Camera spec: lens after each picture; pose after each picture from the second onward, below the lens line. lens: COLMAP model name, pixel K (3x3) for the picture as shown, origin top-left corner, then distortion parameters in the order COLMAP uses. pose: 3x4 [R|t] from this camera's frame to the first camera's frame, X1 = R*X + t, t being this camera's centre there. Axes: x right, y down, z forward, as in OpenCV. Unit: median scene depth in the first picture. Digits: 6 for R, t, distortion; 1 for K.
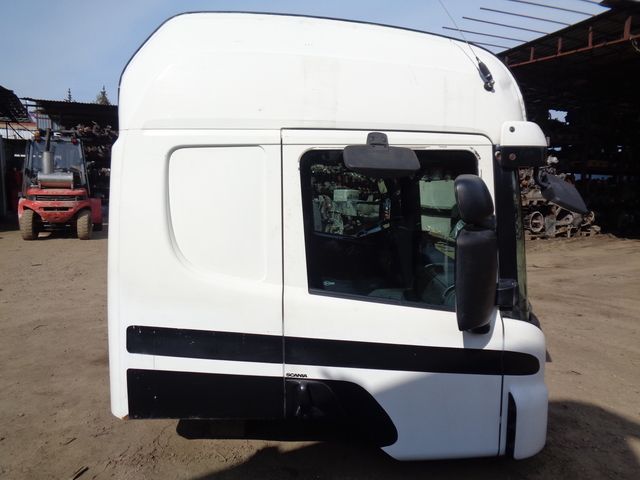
lens RADIAL K [[480.8, 0, 320.0], [0, 480.8, 240.0], [0, 0, 1]] dist [0.006336, 0.002892]
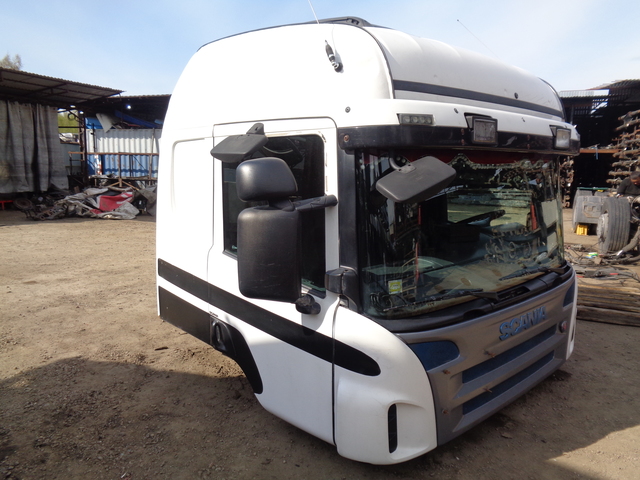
lens RADIAL K [[480.8, 0, 320.0], [0, 480.8, 240.0], [0, 0, 1]] dist [0.006336, 0.002892]
pose [[0.678401, 0.112153, -0.726081, 1.071726], [-0.096949, 0.993303, 0.062847, -0.028988], [0.728267, 0.027758, 0.684731, 0.311269]]
